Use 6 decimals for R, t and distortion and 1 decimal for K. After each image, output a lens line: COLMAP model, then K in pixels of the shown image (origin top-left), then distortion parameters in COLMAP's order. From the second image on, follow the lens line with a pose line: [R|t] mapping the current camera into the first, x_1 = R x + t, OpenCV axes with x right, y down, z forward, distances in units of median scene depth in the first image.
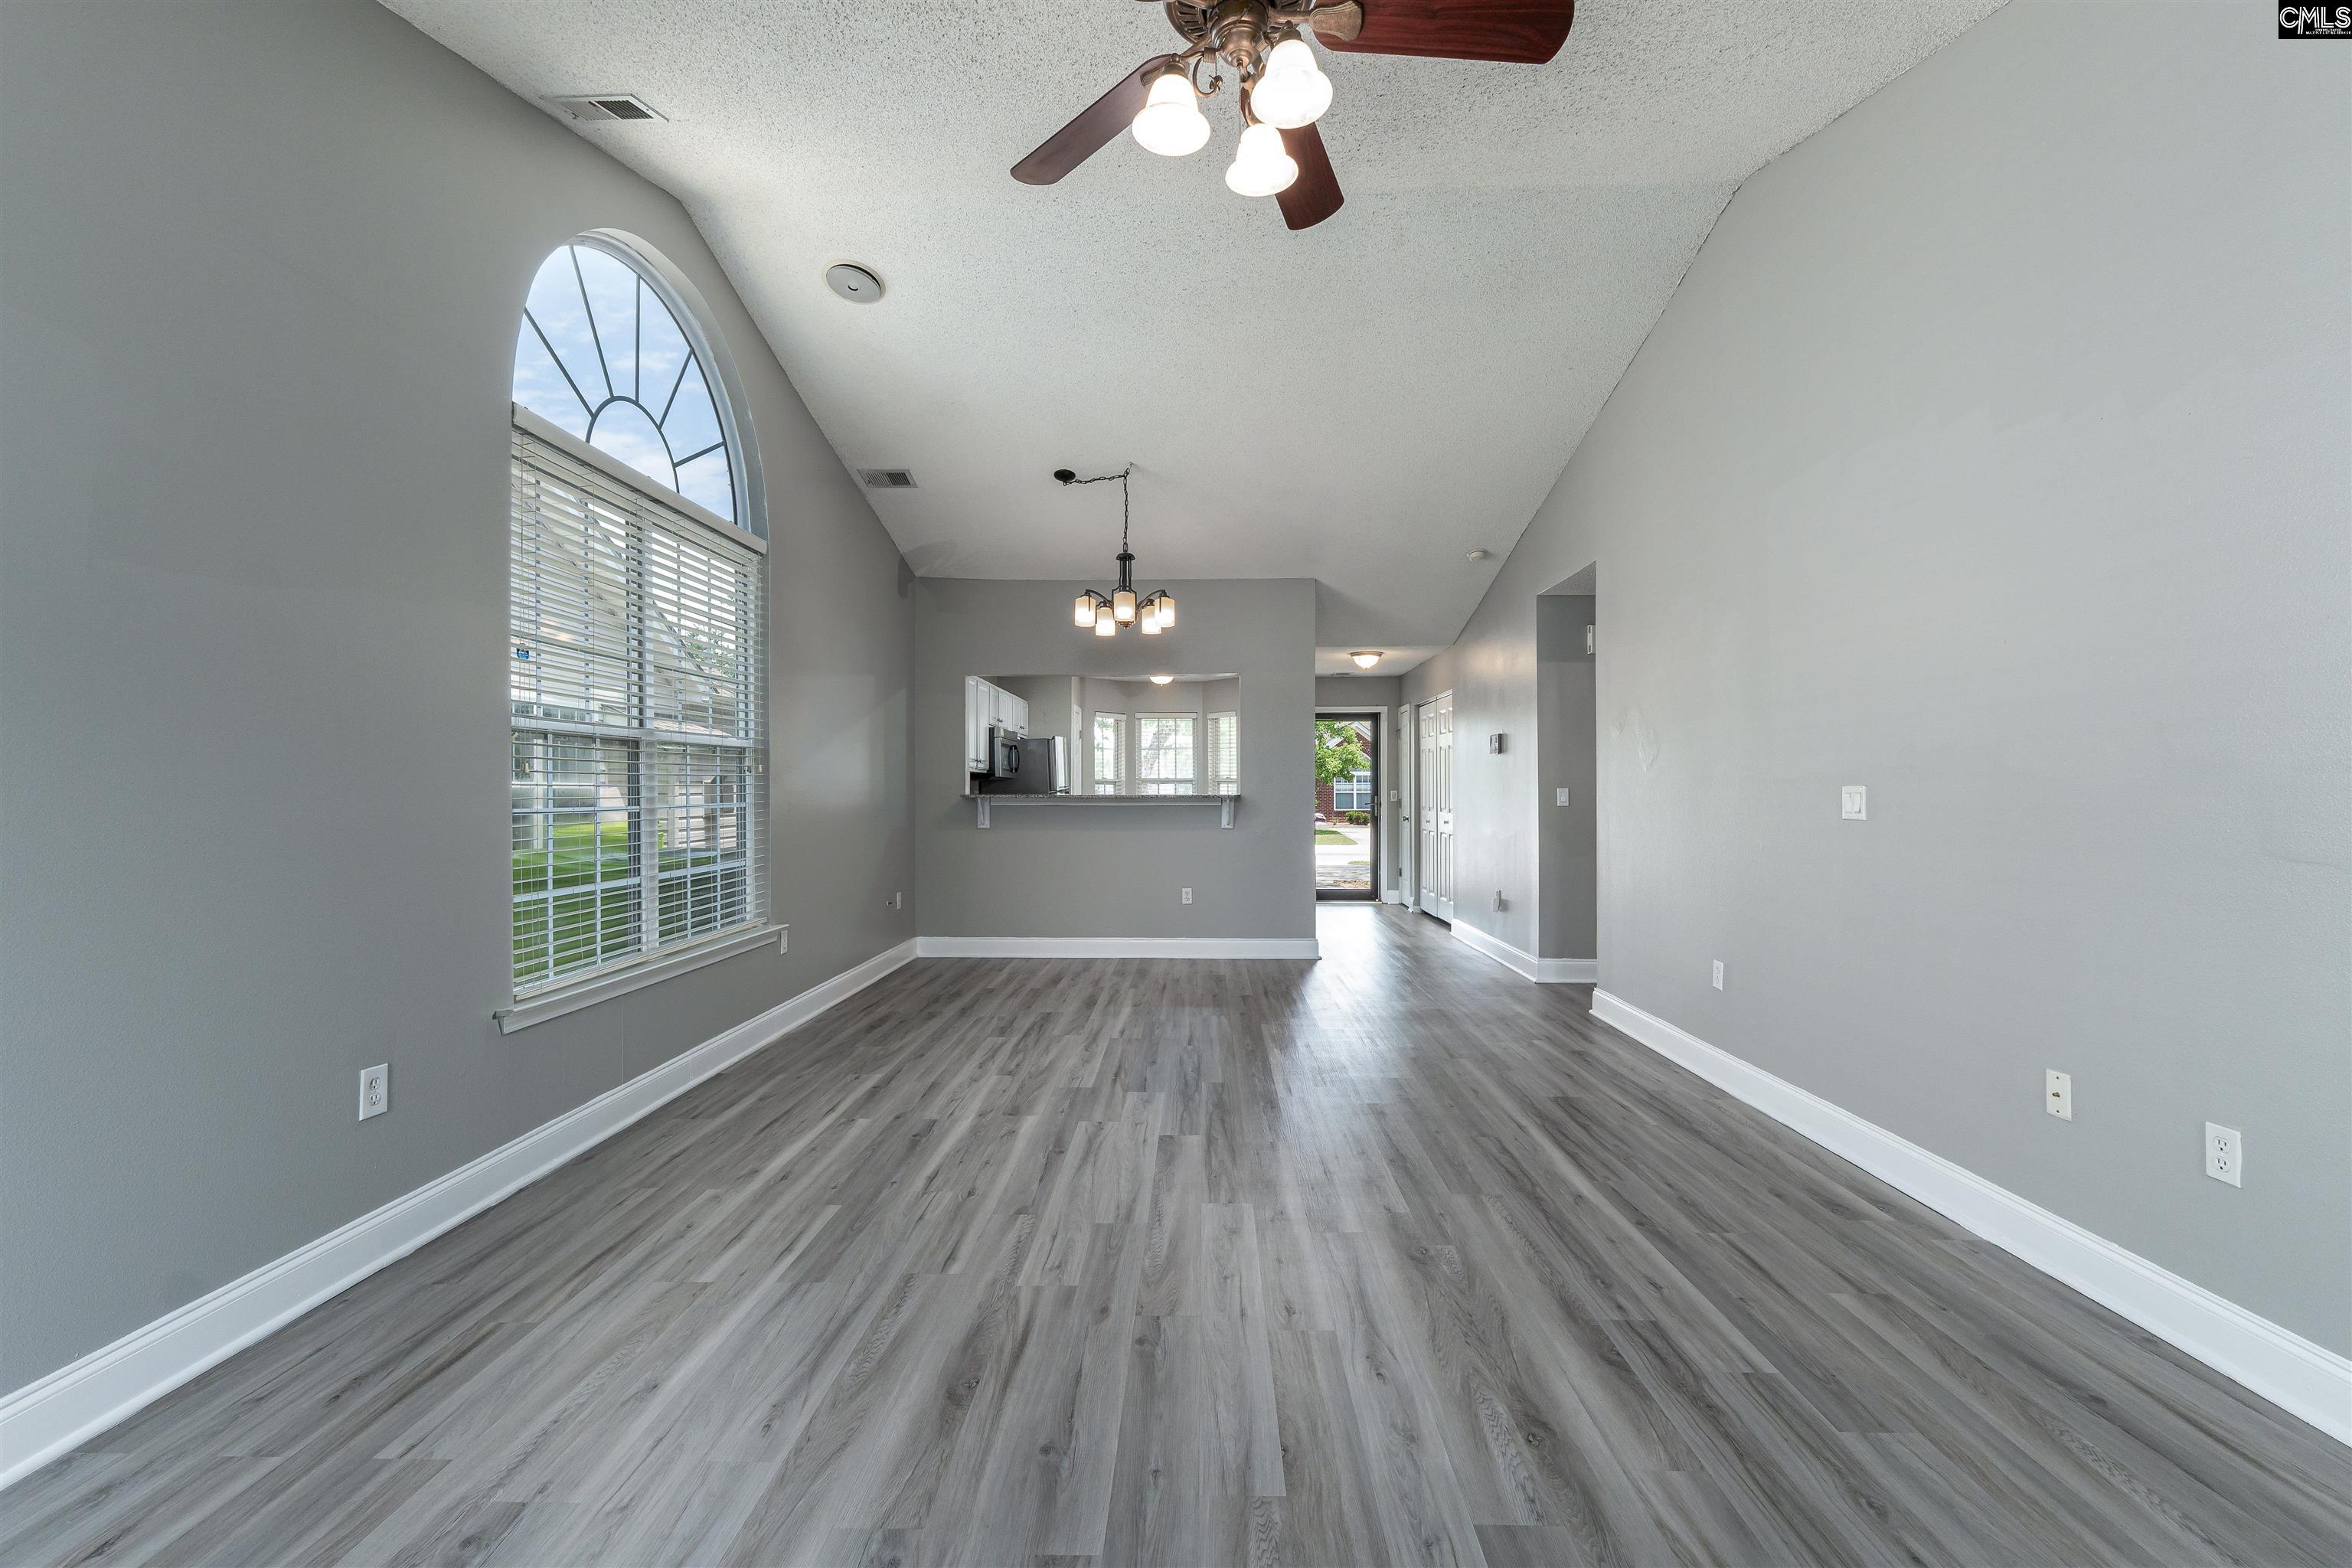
lens RADIAL K [[1007.8, 0, 1177.8], [0, 1007.8, 731.0], [0, 0, 1]] dist [0.006567, -0.000217]
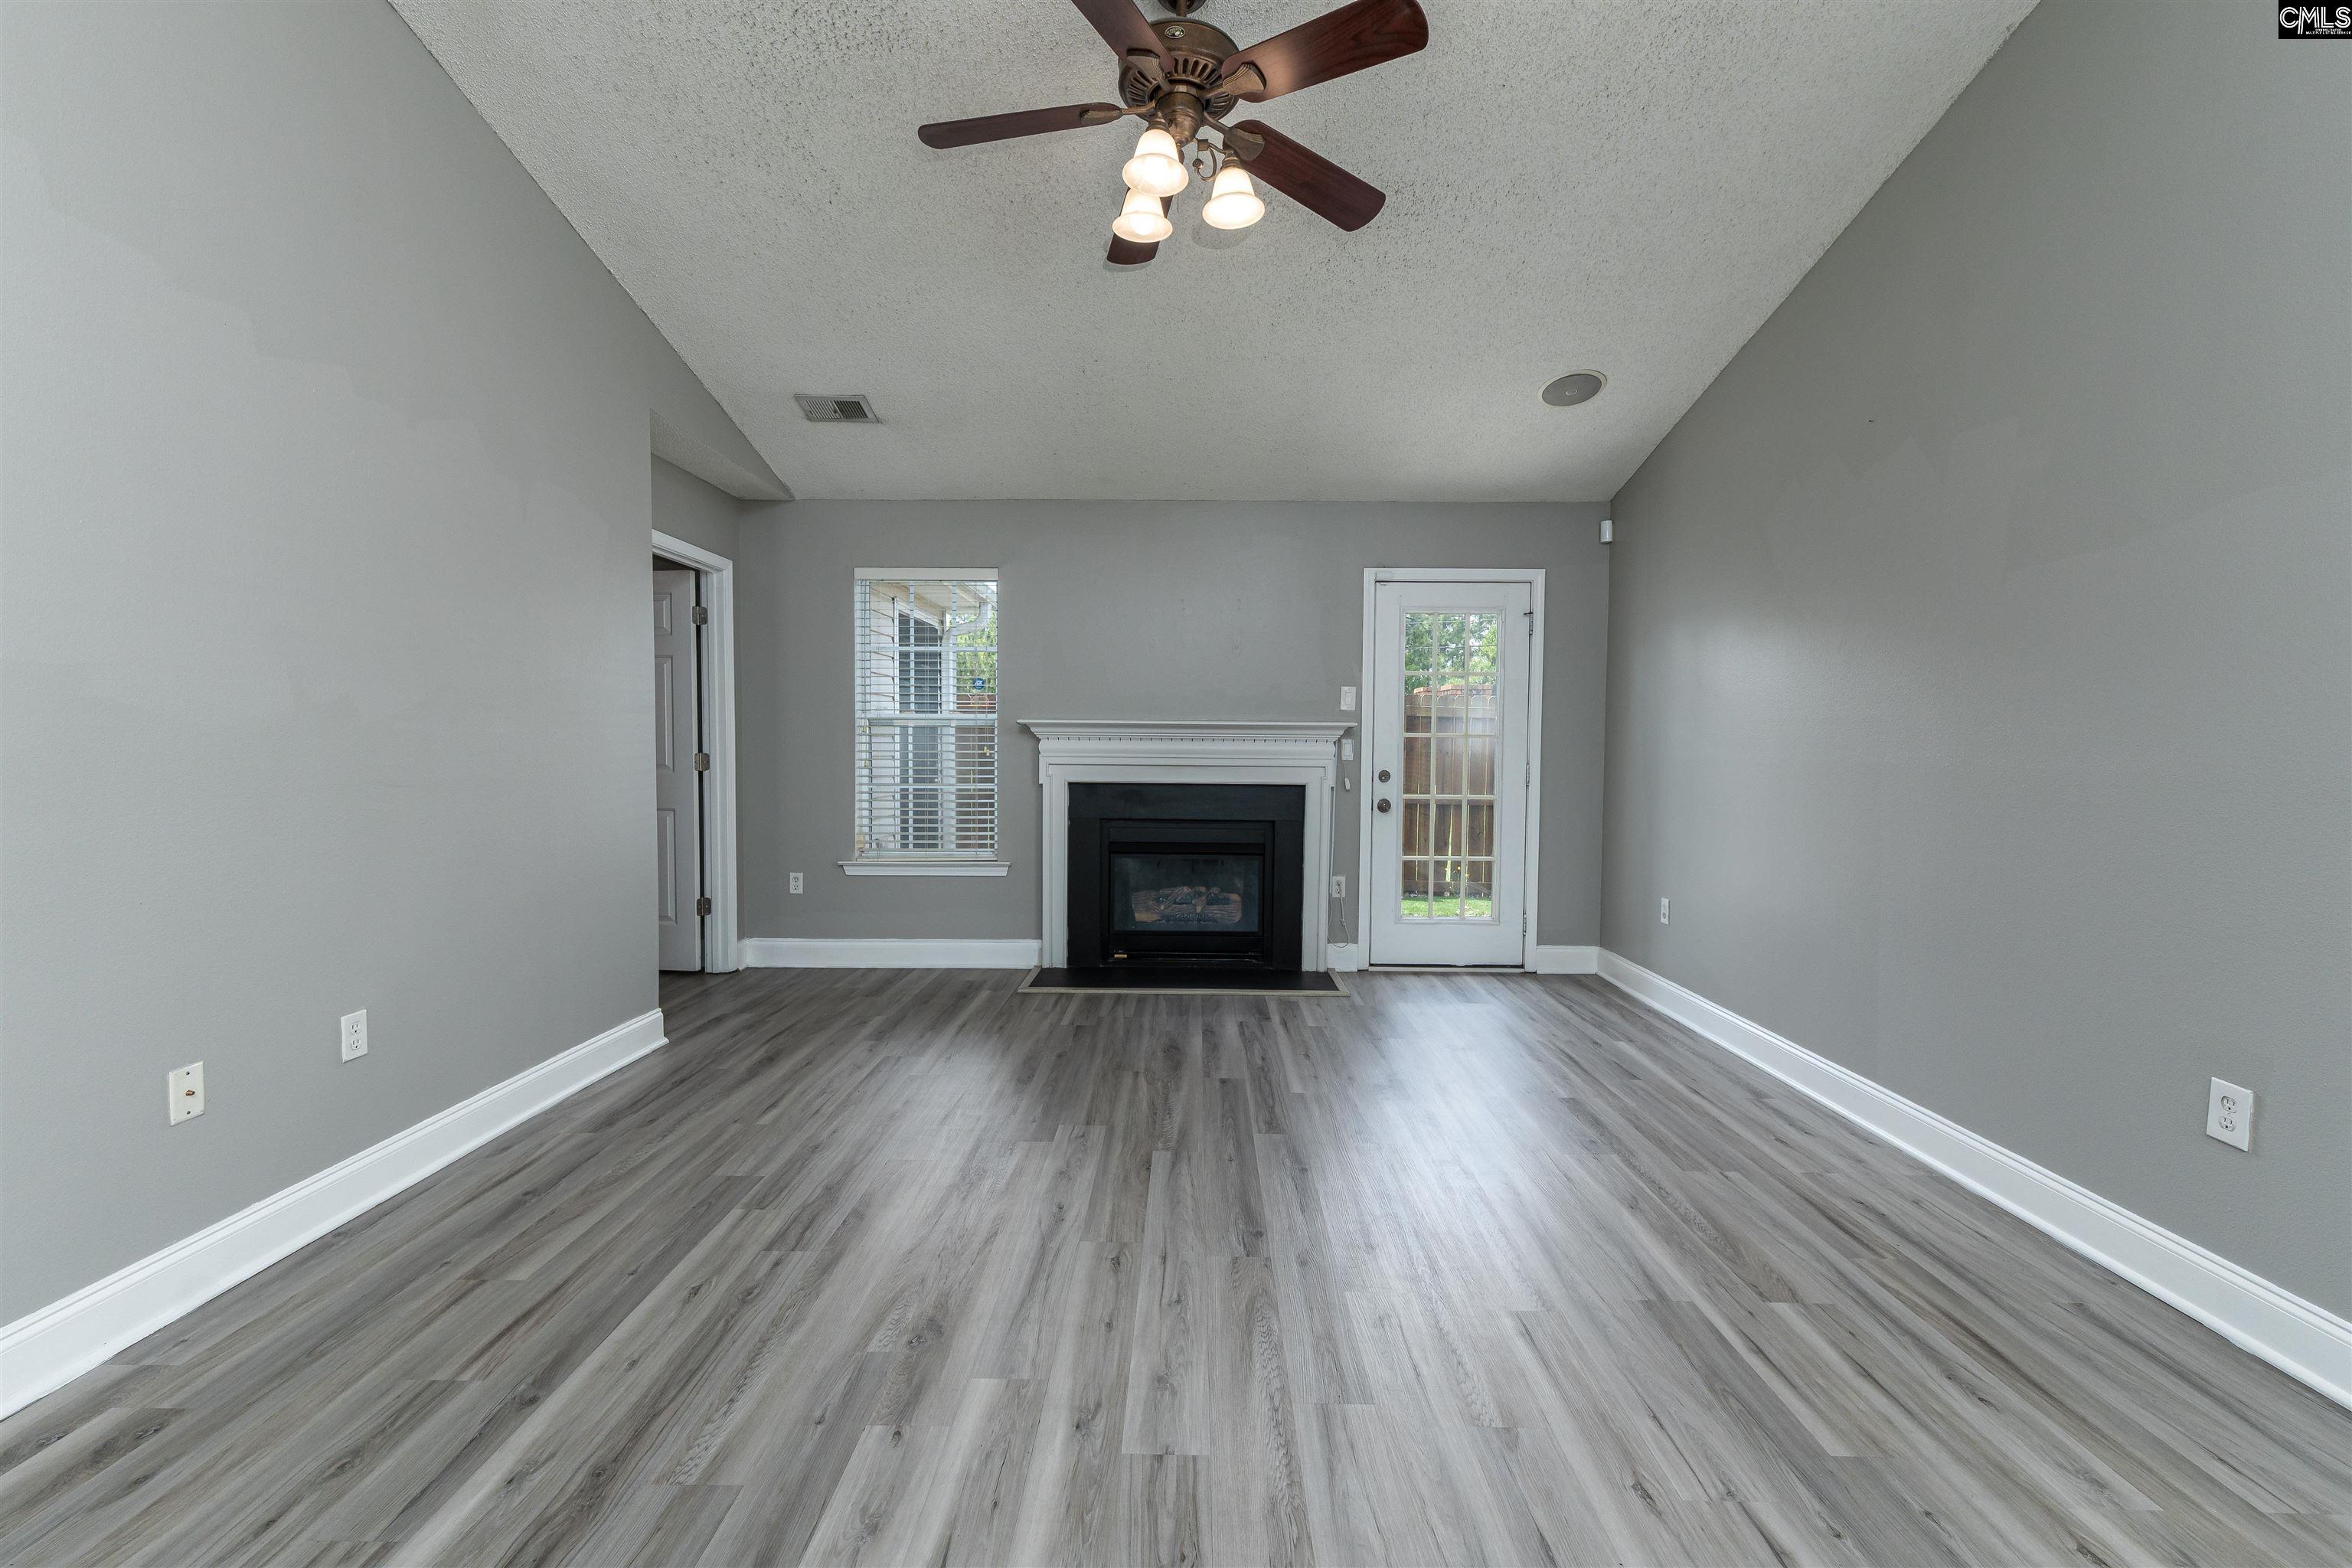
lens RADIAL K [[1007.8, 0, 1177.8], [0, 1007.8, 731.0], [0, 0, 1]] dist [0.006567, -0.000217]
pose [[-0.999942, -0.006273, -0.008729, 0.059135], [-0.005635, 0.997441, -0.071274, 0.118343], [0.009154, -0.071221, -0.997419, 1.921630]]
